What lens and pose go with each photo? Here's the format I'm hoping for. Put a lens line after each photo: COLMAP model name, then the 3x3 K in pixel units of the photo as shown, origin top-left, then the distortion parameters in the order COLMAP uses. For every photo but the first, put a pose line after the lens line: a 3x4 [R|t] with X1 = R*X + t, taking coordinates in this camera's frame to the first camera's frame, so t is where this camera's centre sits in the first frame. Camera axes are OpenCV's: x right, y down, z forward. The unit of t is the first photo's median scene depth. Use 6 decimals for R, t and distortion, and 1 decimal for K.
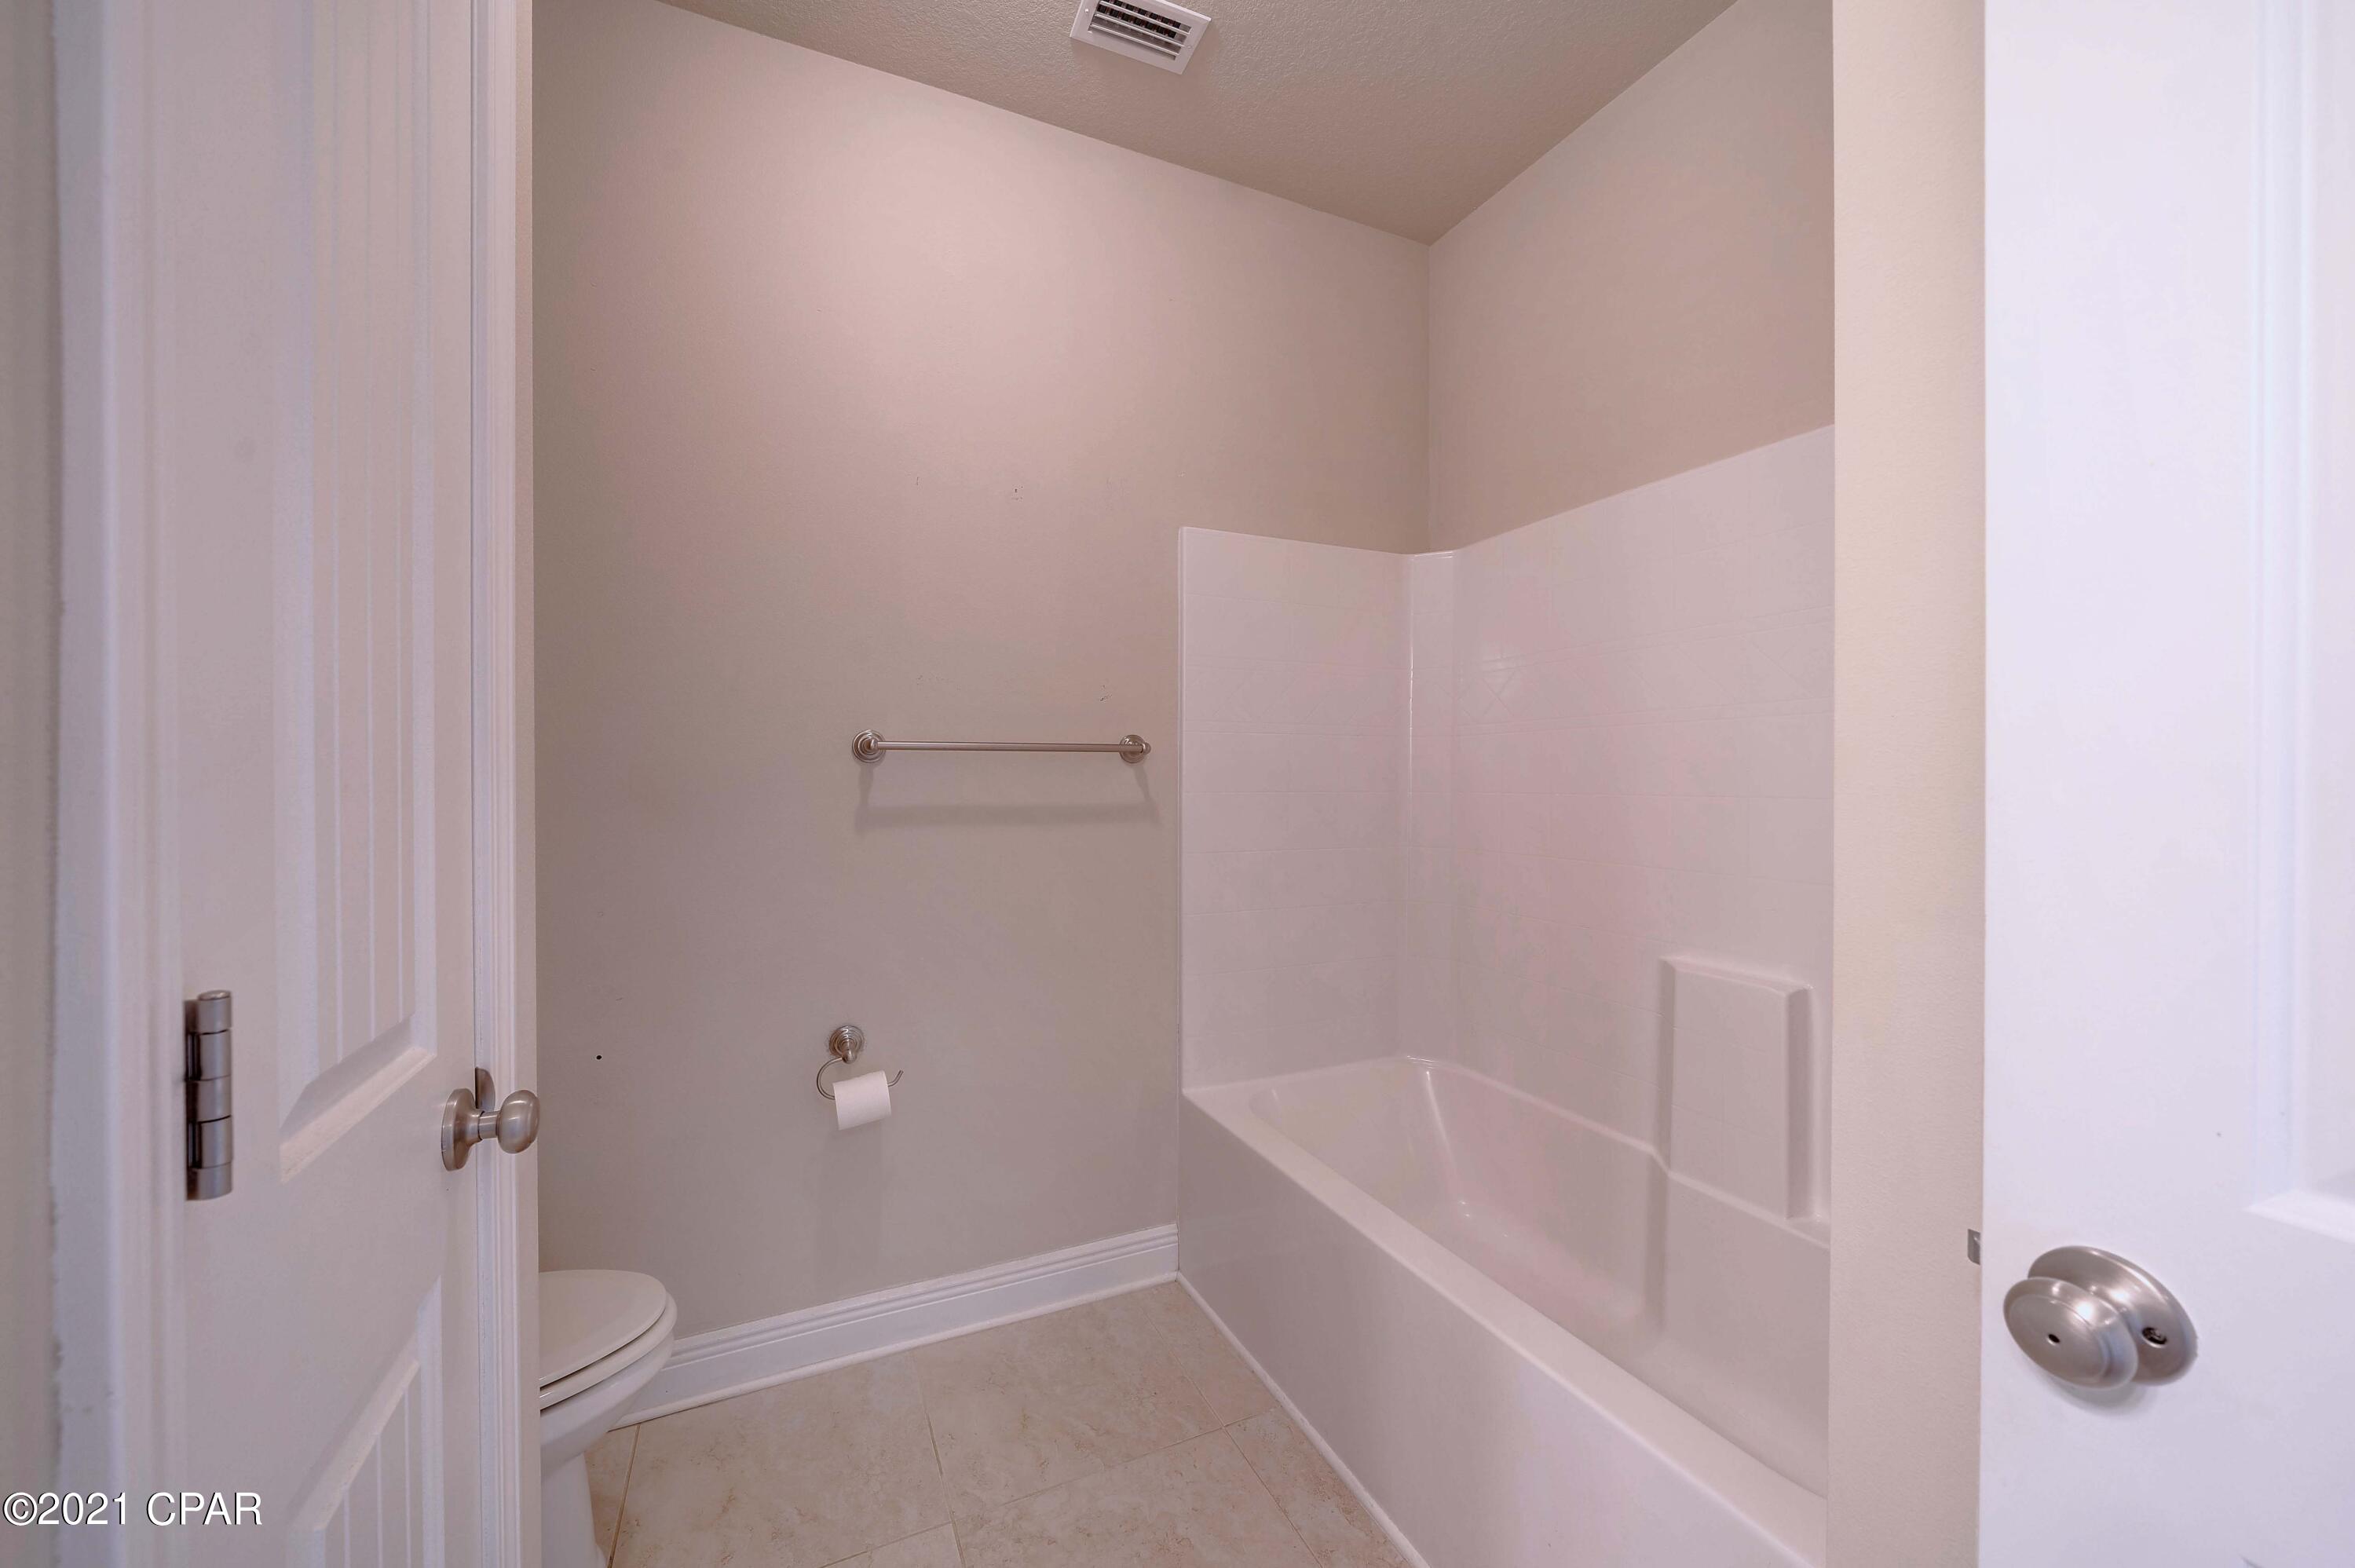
lens RADIAL K [[872.9, 0, 1177.9], [0, 872.9, 784.0], [0, 0, 1]] dist [-0.002691, 0.000105]
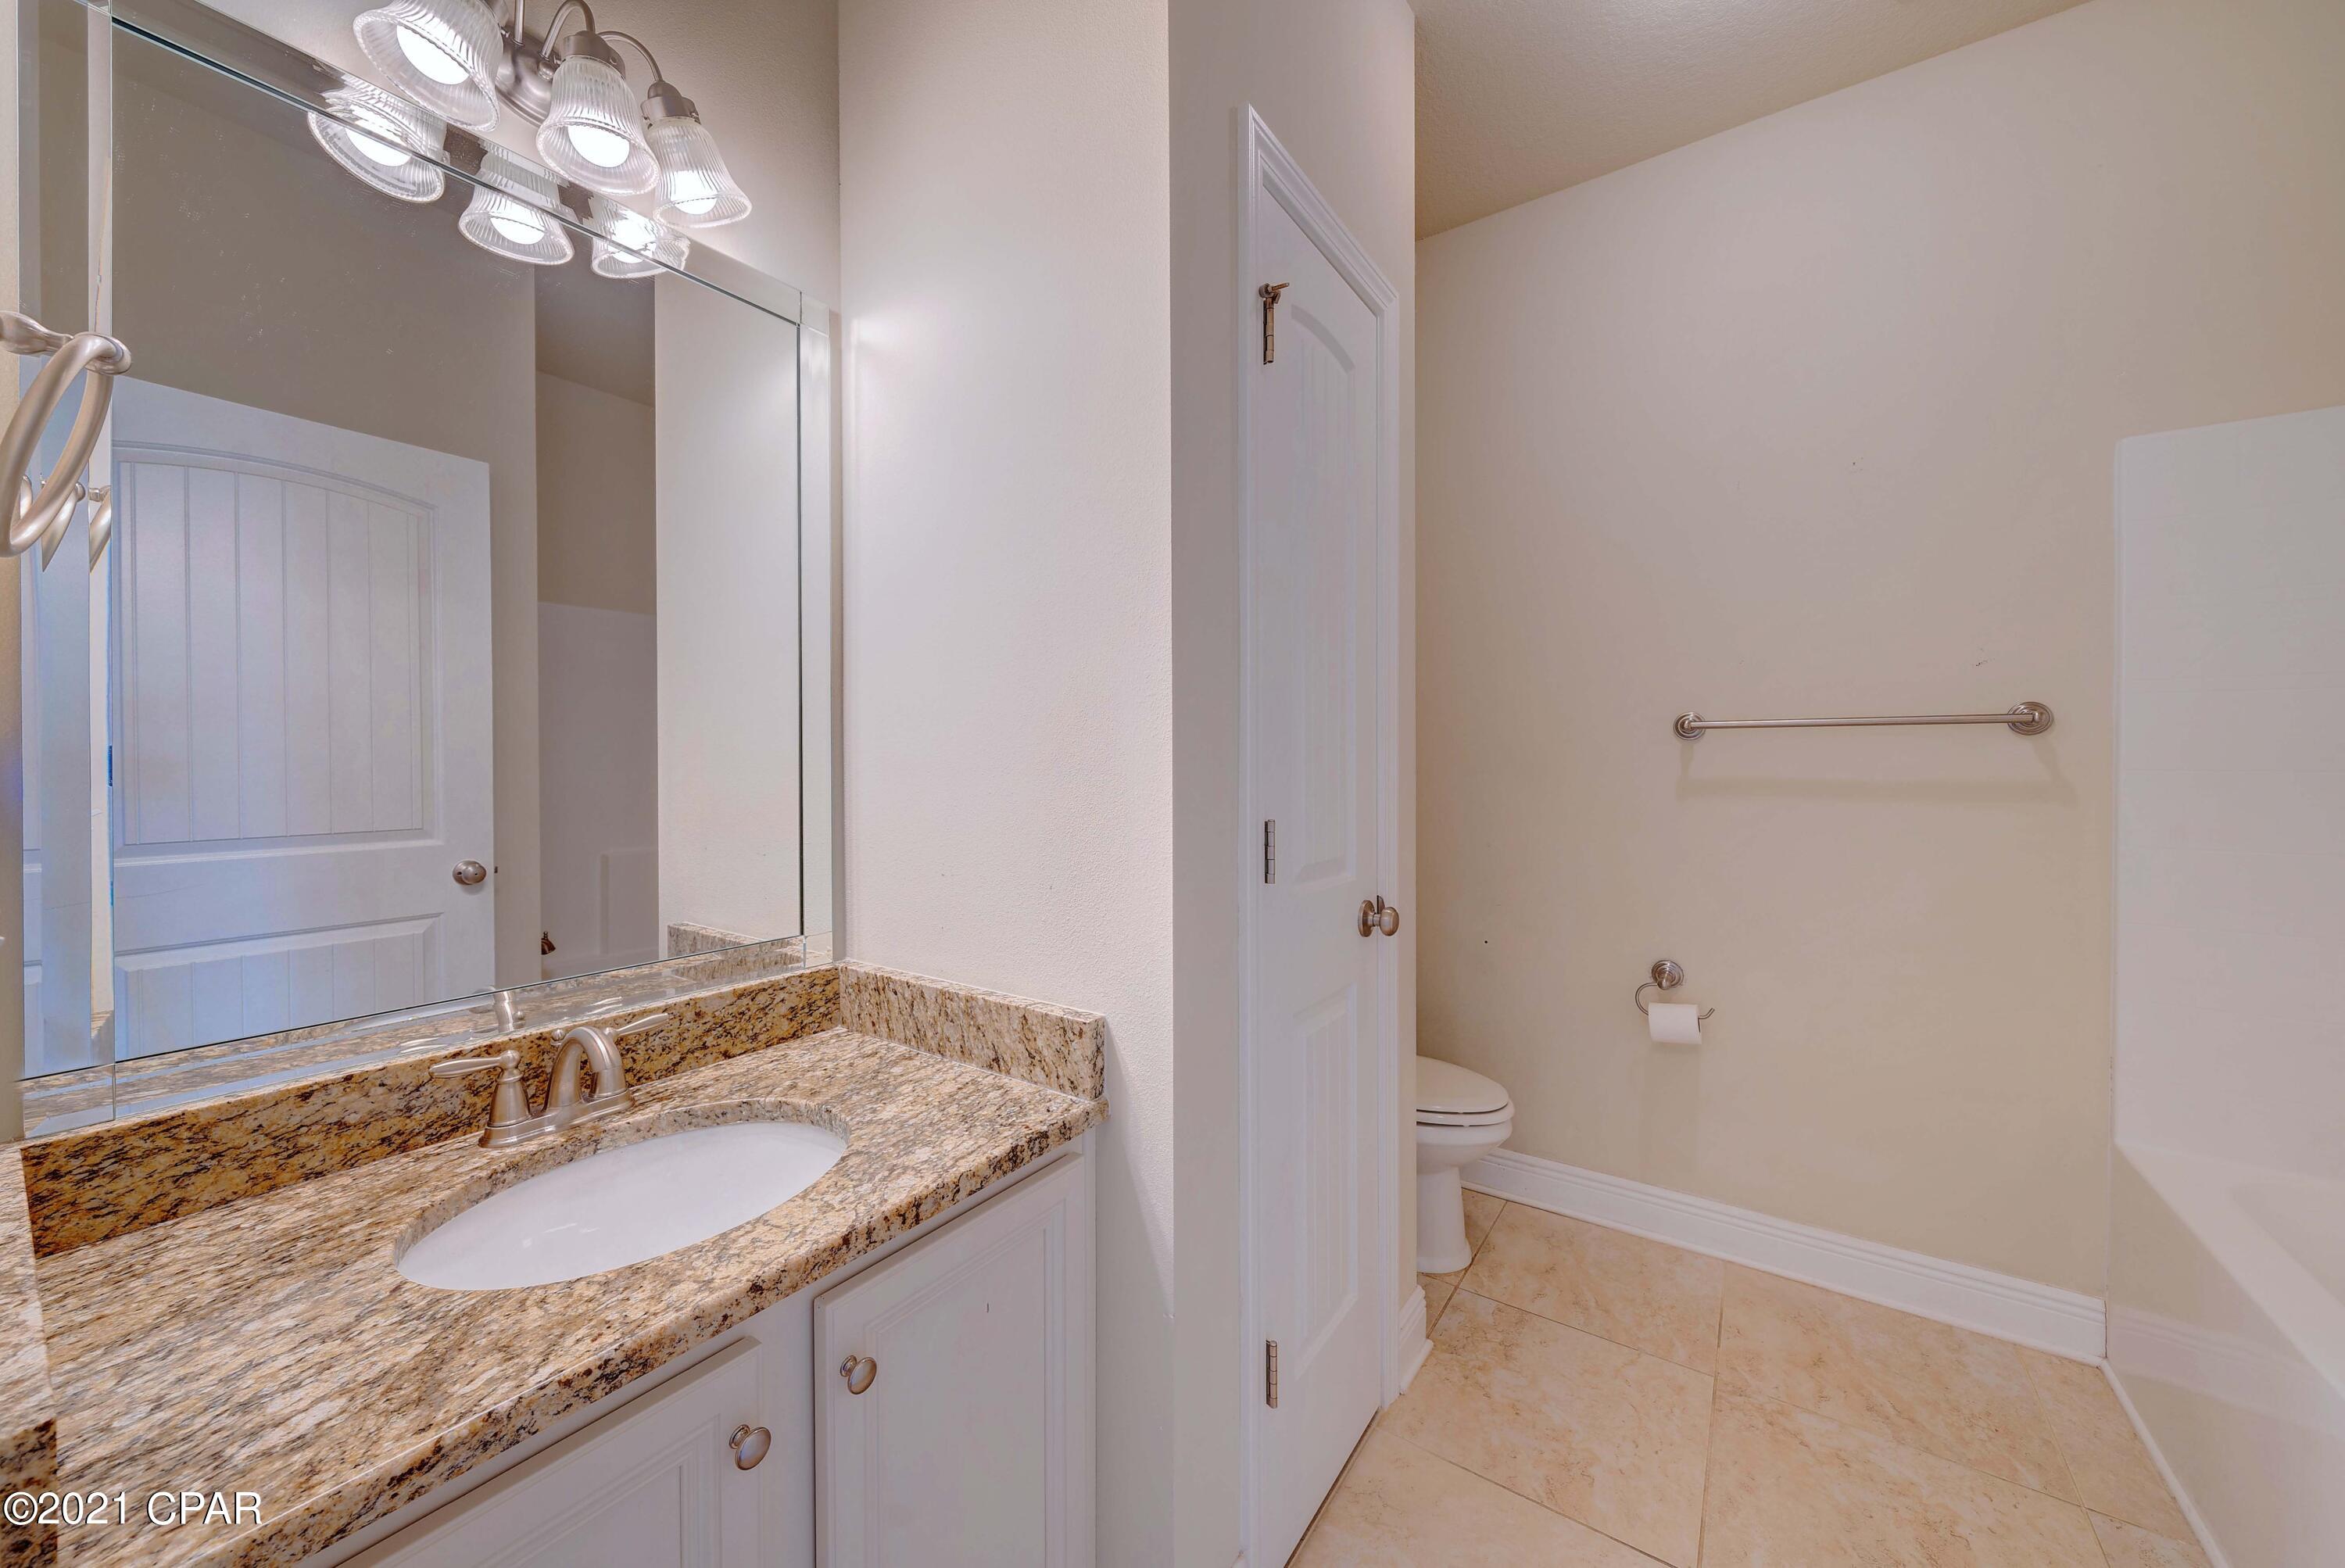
lens RADIAL K [[822.2, 0, 1170.2], [0, 822.2, 769.4], [0, 0, 1]] dist [-0.001660, -0.000072]
pose [[0.507158, 0.011258, -0.861780, 0.244269], [-0.003818, 0.999934, 0.010816, 0.005478], [0.861845, -0.002196, 0.507167, -0.158581]]
